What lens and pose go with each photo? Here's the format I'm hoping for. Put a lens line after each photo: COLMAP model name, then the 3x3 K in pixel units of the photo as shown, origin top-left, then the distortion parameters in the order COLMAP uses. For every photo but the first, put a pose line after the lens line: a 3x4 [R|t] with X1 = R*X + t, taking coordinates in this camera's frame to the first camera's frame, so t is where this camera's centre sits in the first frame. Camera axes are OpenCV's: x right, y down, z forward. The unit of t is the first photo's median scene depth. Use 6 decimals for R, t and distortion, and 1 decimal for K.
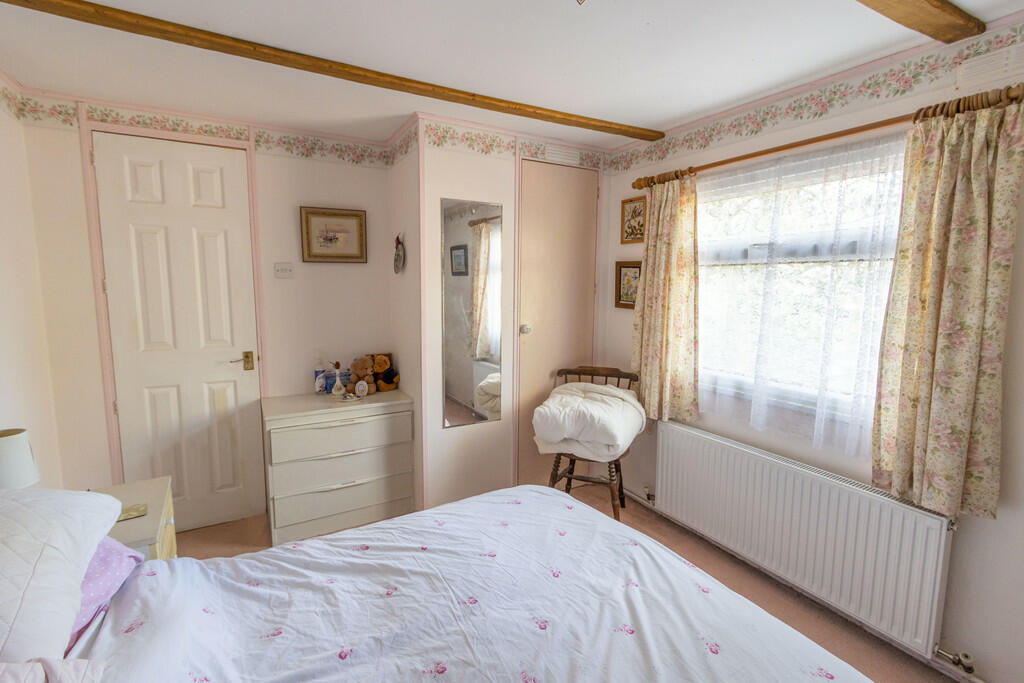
lens RADIAL K [[467.7, 0, 506.7], [0, 467.7, 340.9], [0, 0, 1]] dist [0.003700, -0.000584]
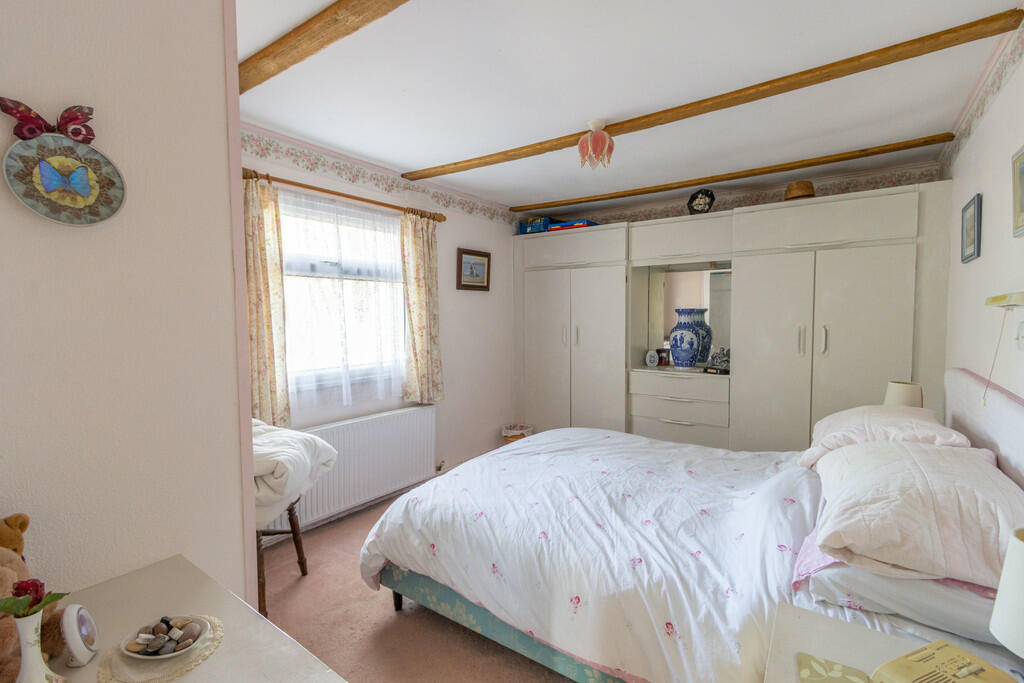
lens RADIAL K [[467.7, 0, 506.7], [0, 467.7, 340.9], [0, 0, 1]] dist [0.003700, -0.000584]
pose [[-0.404291, -0.057450, 0.912825, -0.901066], [0.113734, 0.987121, 0.112498, -0.090701], [-0.907532, 0.149301, -0.392550, 1.190400]]
